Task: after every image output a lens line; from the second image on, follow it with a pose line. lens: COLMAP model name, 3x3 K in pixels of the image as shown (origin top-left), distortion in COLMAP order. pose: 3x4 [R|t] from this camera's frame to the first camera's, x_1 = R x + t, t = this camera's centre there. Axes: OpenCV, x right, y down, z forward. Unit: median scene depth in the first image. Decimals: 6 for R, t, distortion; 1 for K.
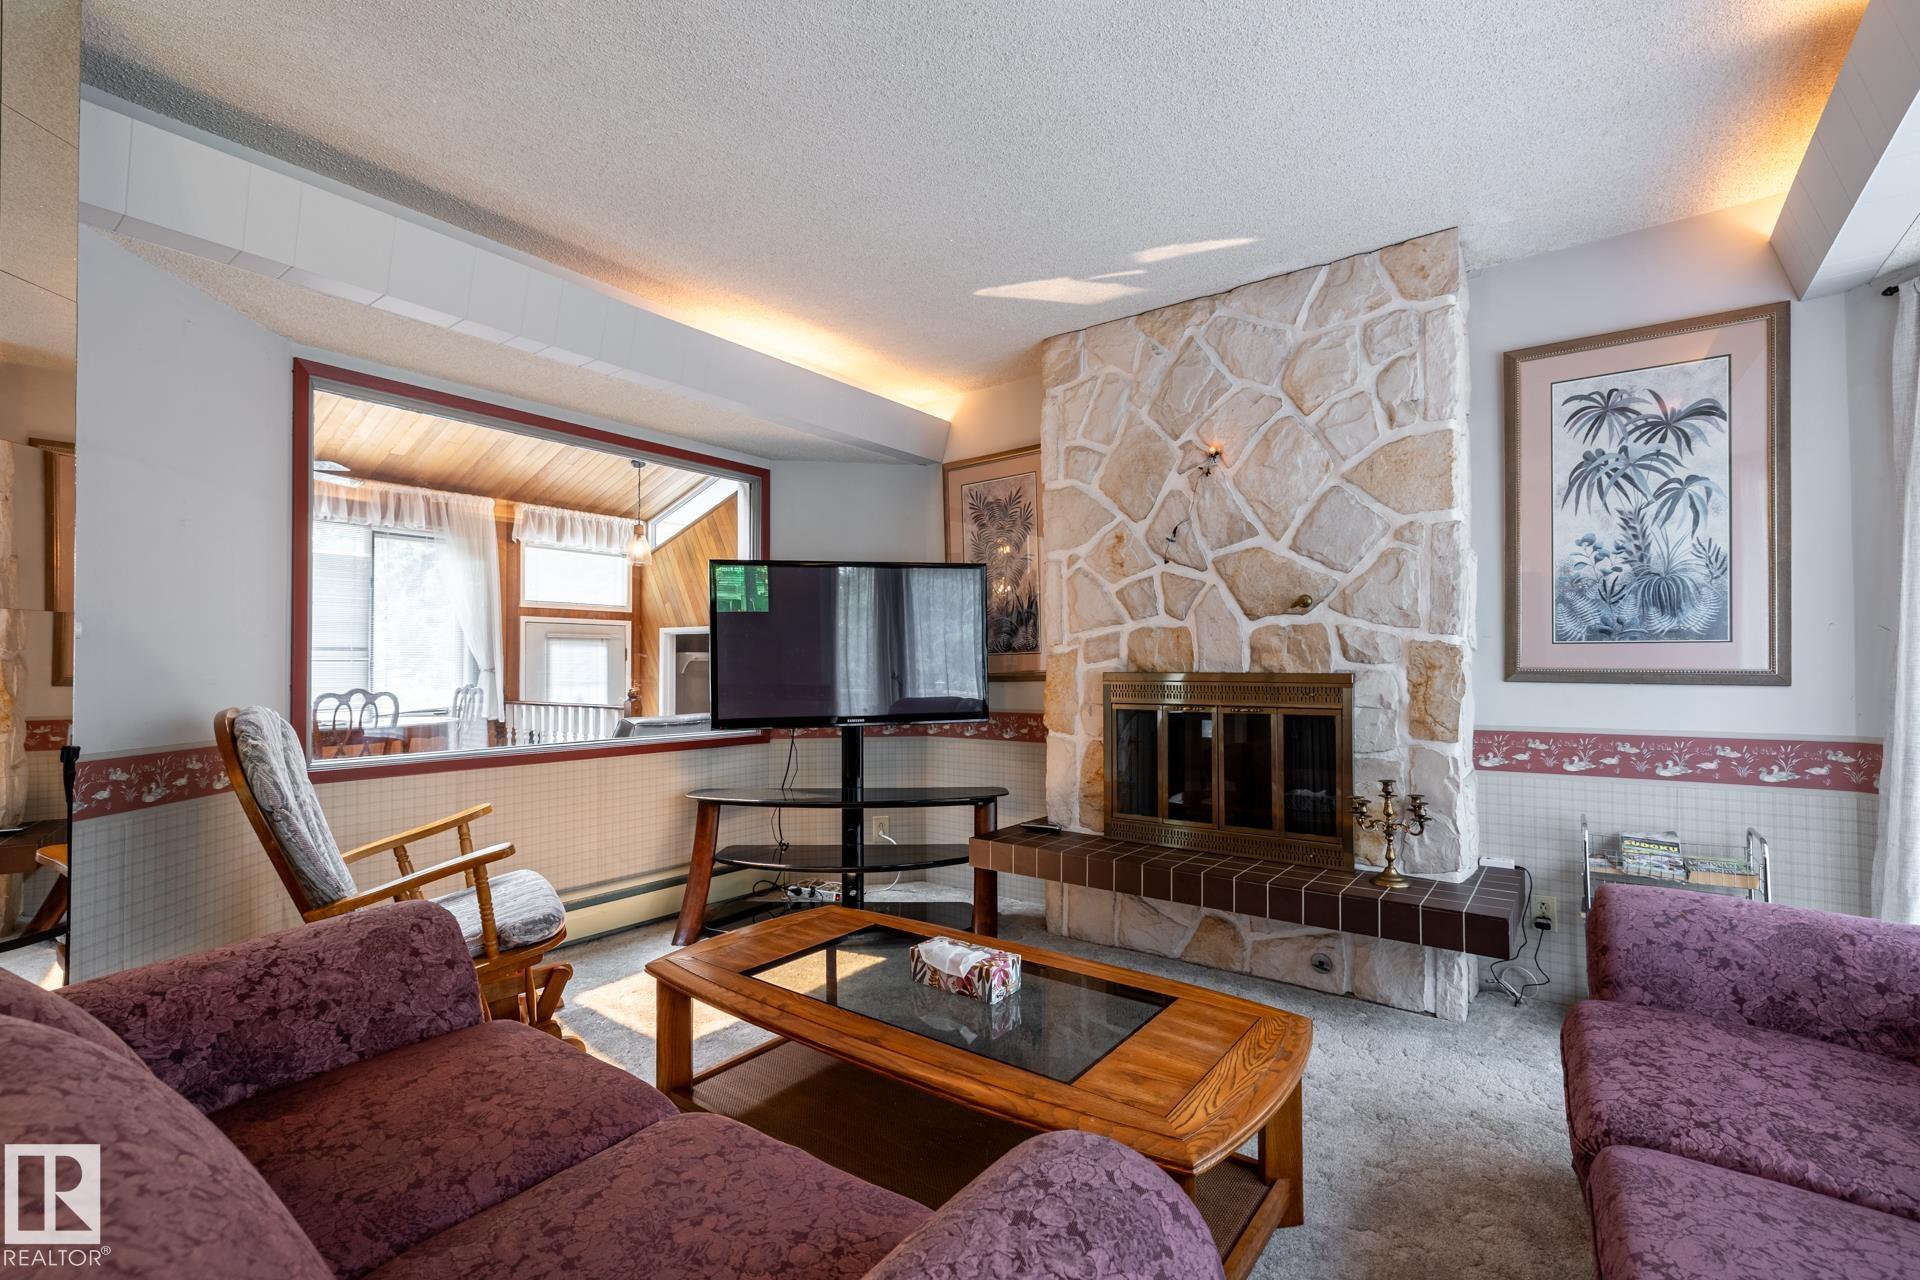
lens RADIAL K [[811.0, 0, 965.7], [0, 811.0, 658.9], [0, 0, 1]] dist [0.000011, 0.000415]
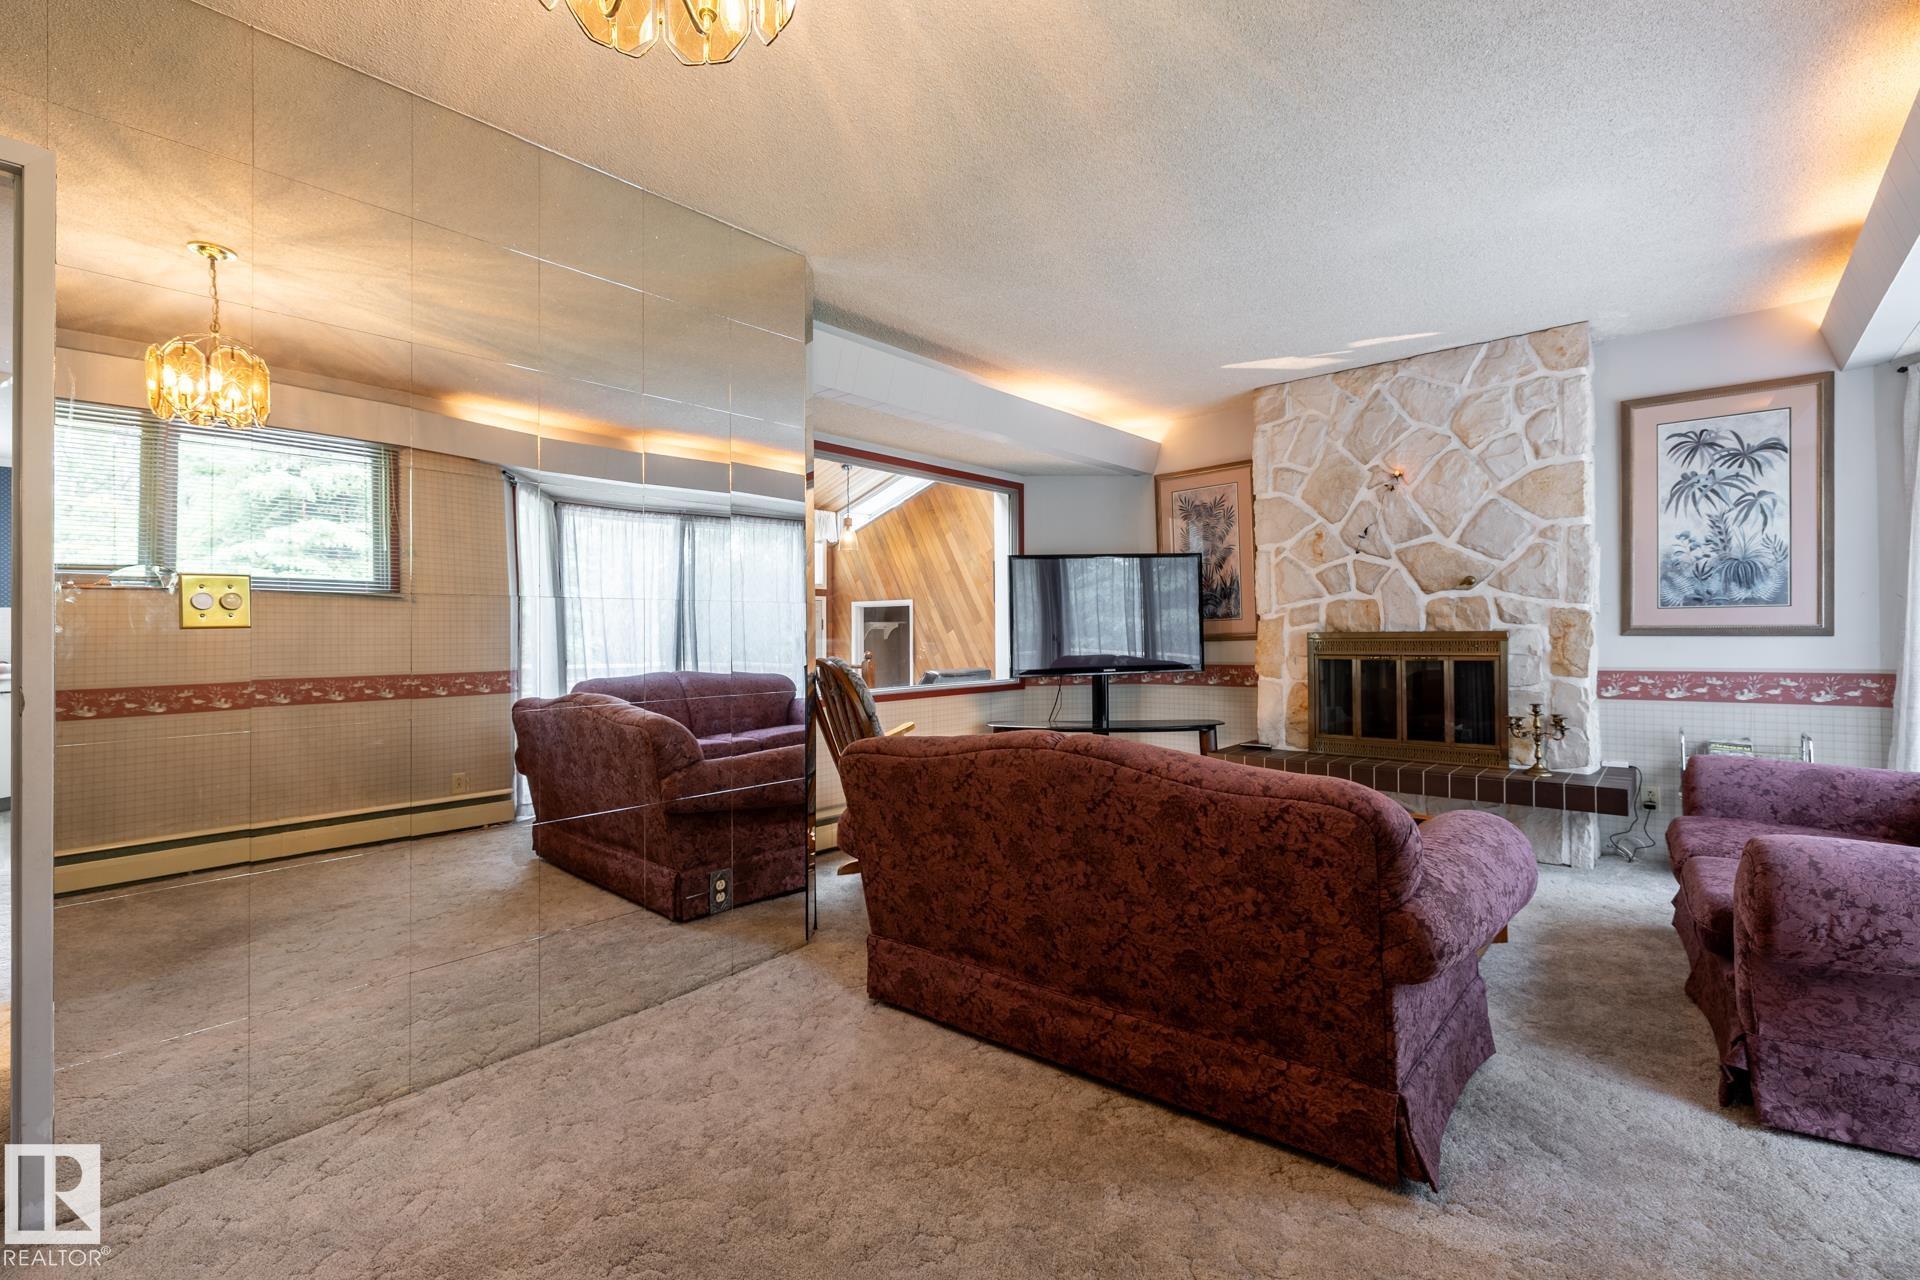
lens RADIAL K [[811.0, 0, 944.8], [0, 811.0, 638.9], [0, 0, 1]] dist [0.000011, 0.000415]
pose [[0.996067, -0.009931, -0.088050, -0.387746], [0.011312, 0.999821, 0.015192, -0.001178], [0.087884, -0.016128, 0.996000, -0.515284]]
